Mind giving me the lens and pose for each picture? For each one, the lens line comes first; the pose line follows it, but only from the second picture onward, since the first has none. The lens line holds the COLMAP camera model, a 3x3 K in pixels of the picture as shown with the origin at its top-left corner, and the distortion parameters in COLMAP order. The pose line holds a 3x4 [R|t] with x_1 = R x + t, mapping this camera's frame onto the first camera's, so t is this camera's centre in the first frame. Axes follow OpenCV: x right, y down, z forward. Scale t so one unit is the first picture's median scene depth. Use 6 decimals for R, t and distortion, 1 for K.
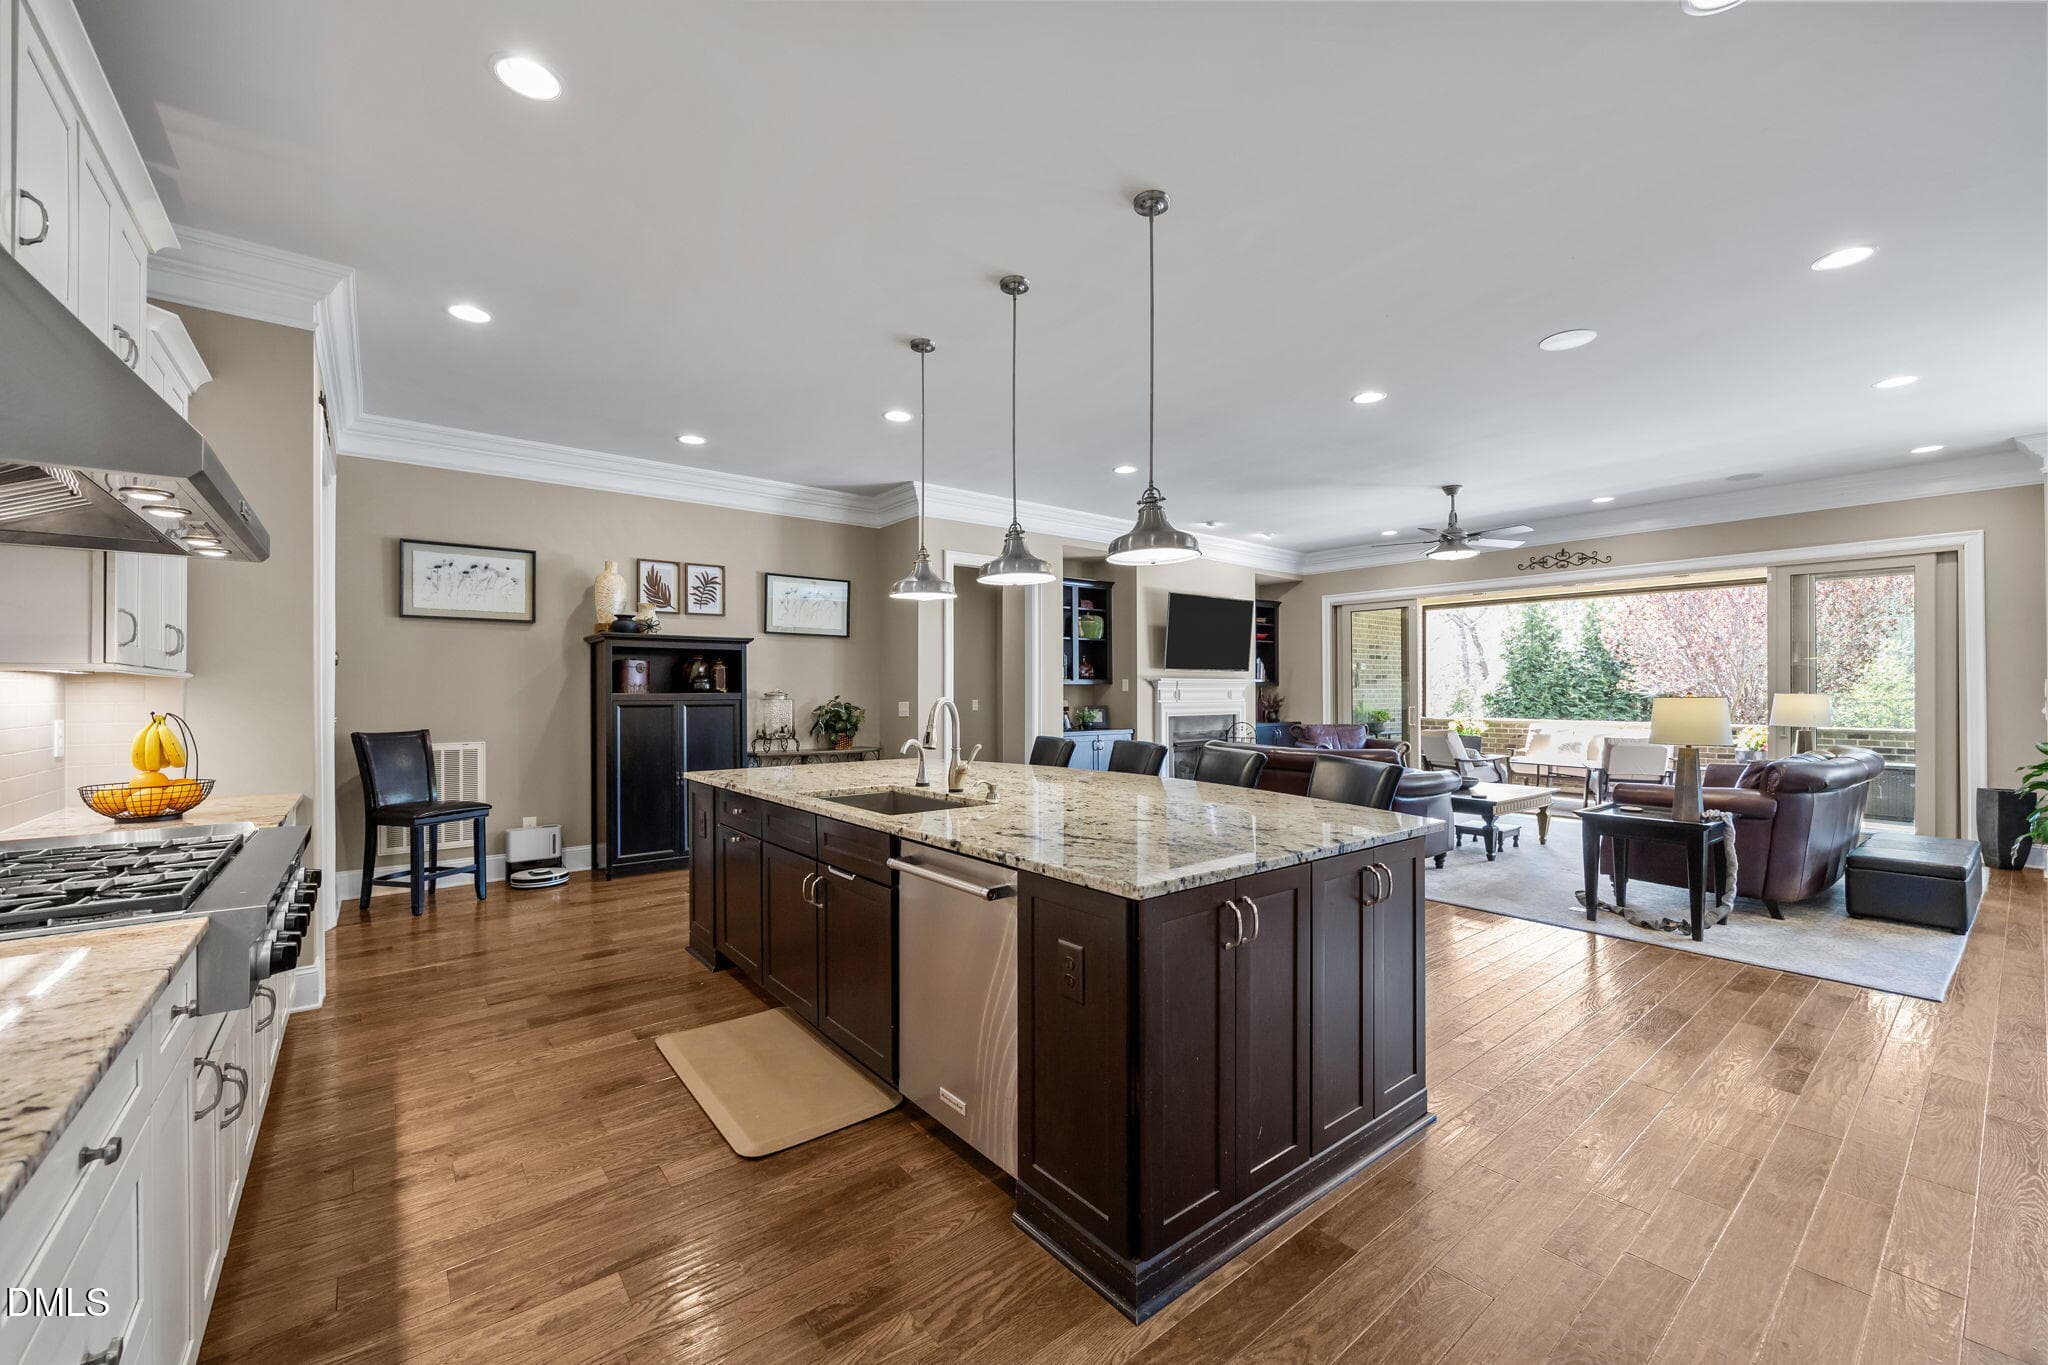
lens RADIAL K [[808.9, 0, 1044.9], [0, 808.9, 694.7], [0, 0, 1]] dist [-0.010481, 0.000030]
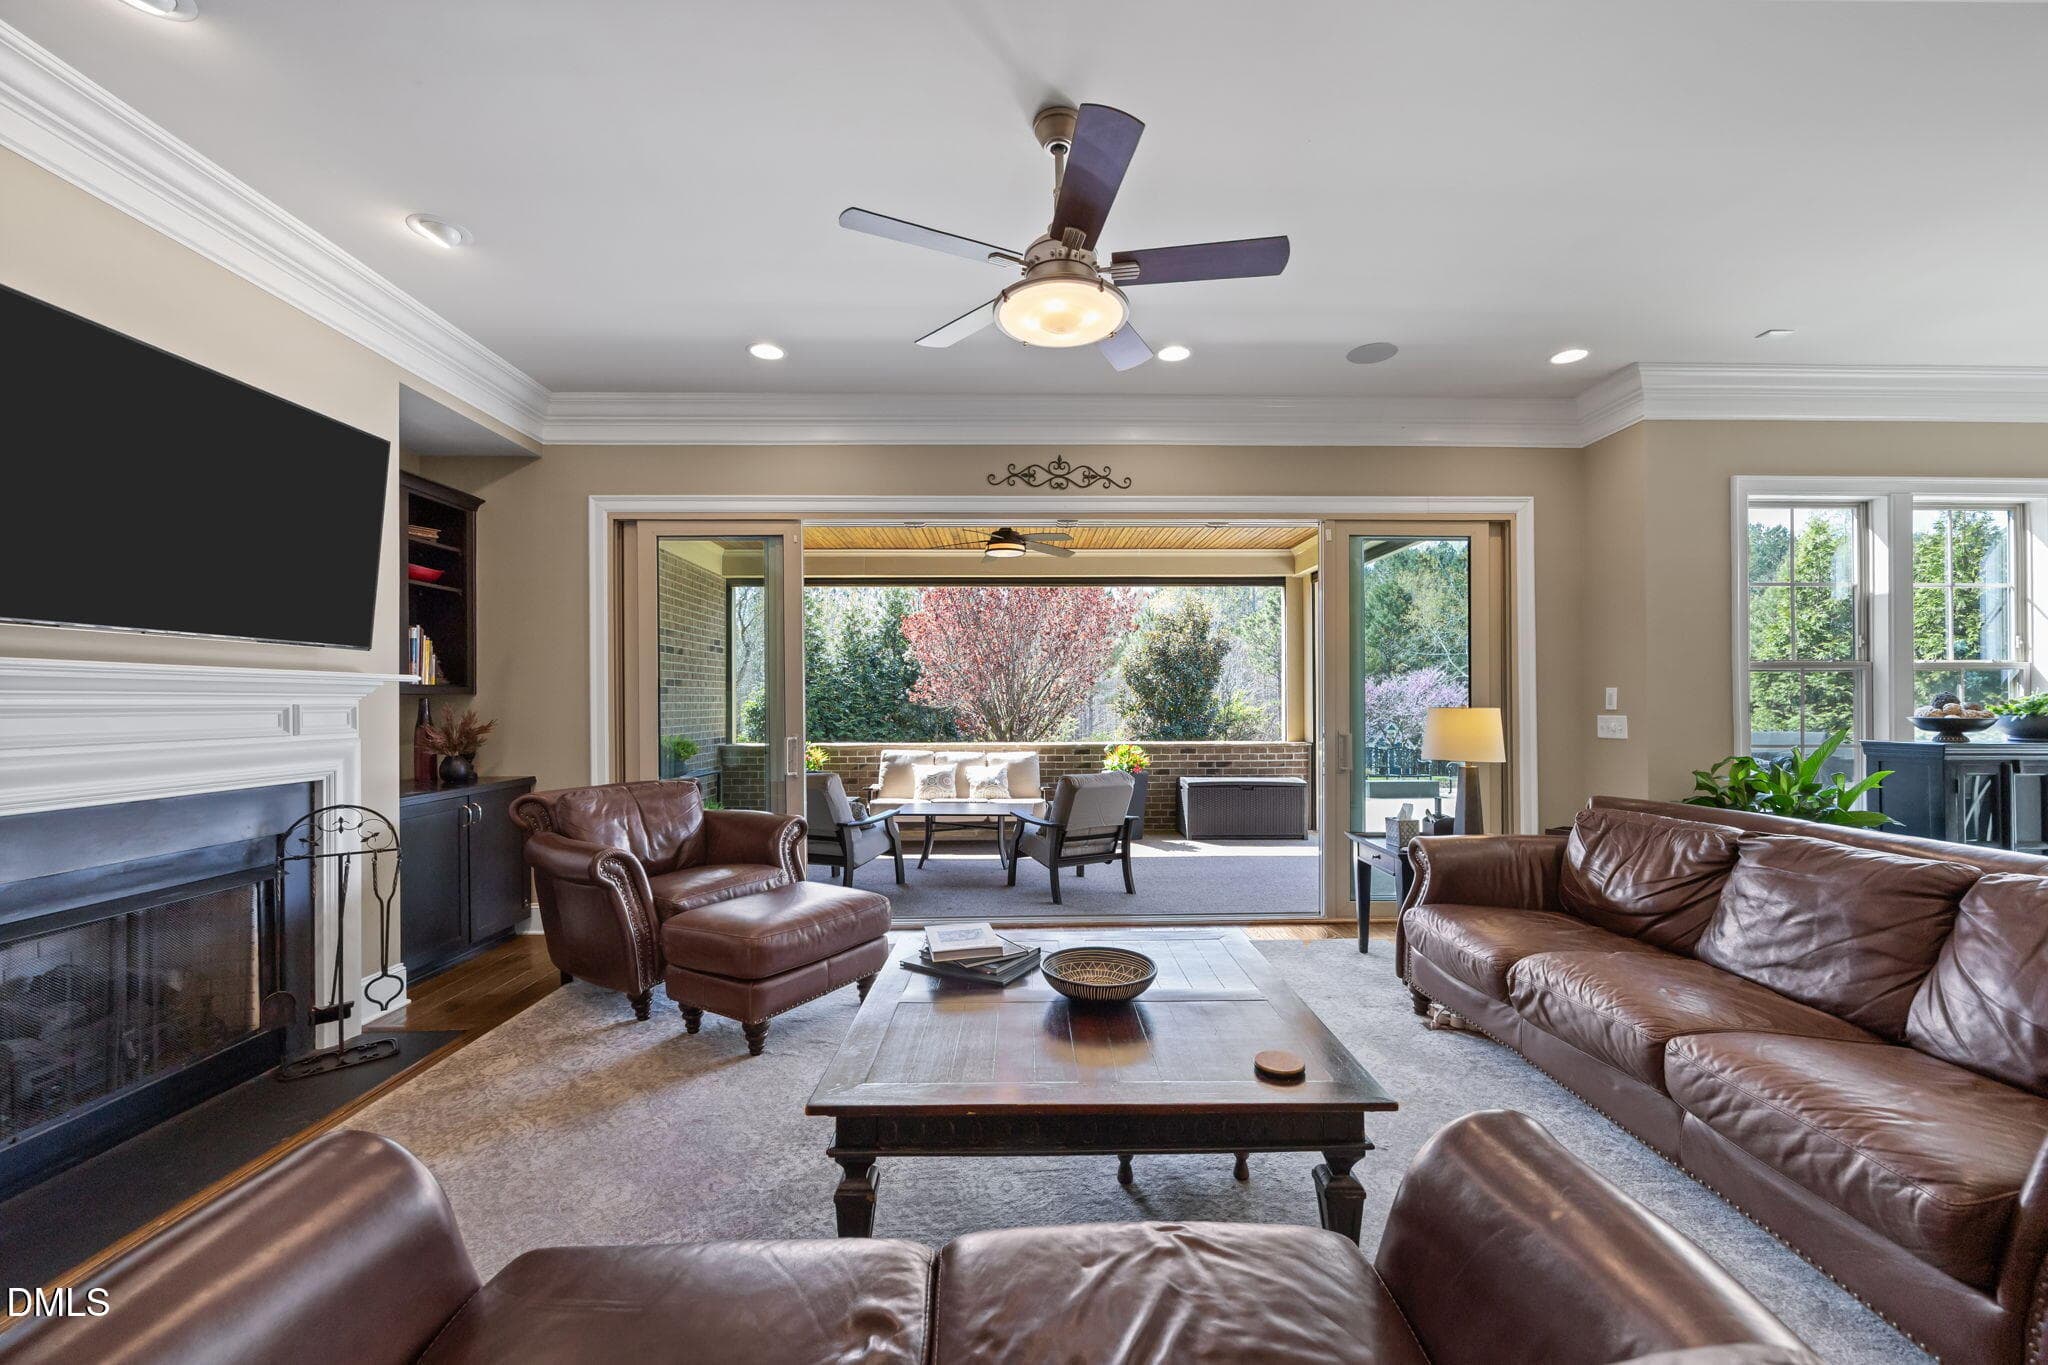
lens RADIAL K [[808.9, 0, 1044.9], [0, 808.9, 694.7], [0, 0, 1]] dist [-0.010481, 0.000030]
pose [[0.620402, 0.006429, 0.784257, 0.158364], [0.008271, 0.999857, -0.014738, -0.002509], [-0.784240, 0.015630, 0.620261, 0.555645]]
